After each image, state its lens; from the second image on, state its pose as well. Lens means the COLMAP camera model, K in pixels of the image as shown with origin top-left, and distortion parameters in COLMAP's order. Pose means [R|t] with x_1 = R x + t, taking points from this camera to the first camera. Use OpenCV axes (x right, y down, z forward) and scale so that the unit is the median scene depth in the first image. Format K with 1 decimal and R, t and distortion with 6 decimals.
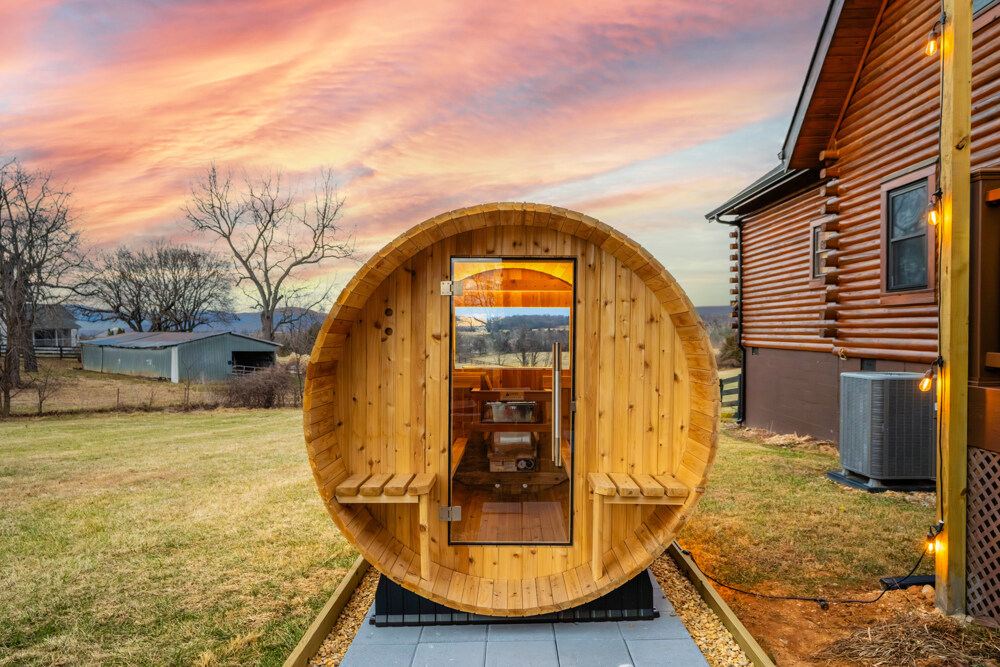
lens RADIAL K [[553.8, 0, 500.0], [0, 553.8, 333.5], [0, 0, 1]] dist [0.000056, 0.000005]
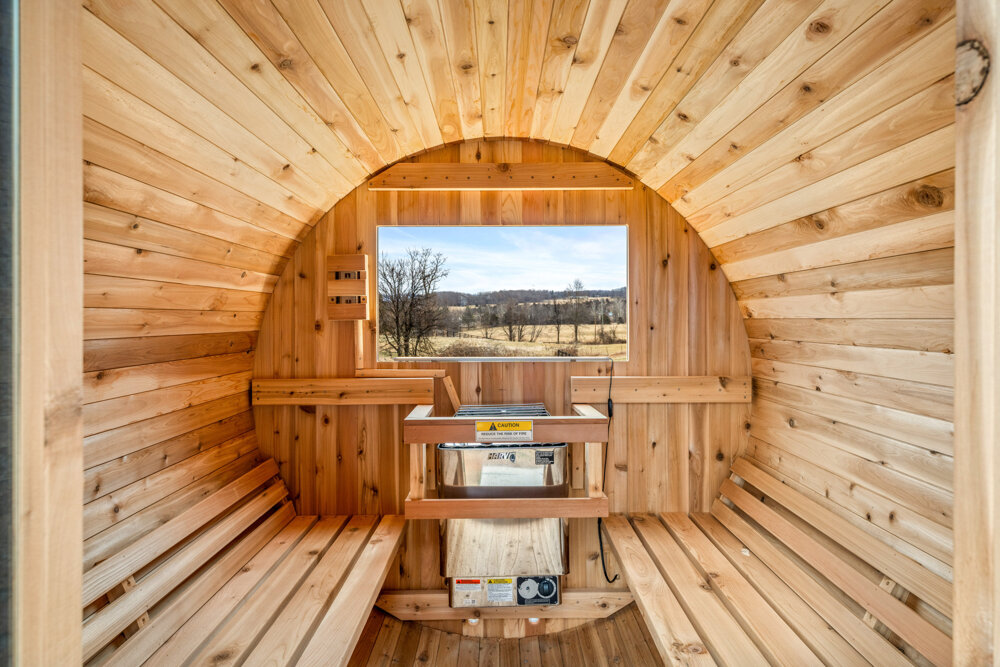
lens RADIAL K [[553.8, 0, 500.0], [0, 553.8, 333.5], [0, 0, 1]] dist [0.000056, 0.000005]
pose [[0.999628, -0.014415, 0.023165, 0.010375], [0.013292, 0.998762, 0.047945, 0.019477], [-0.023827, -0.047620, 0.998581, 0.585300]]
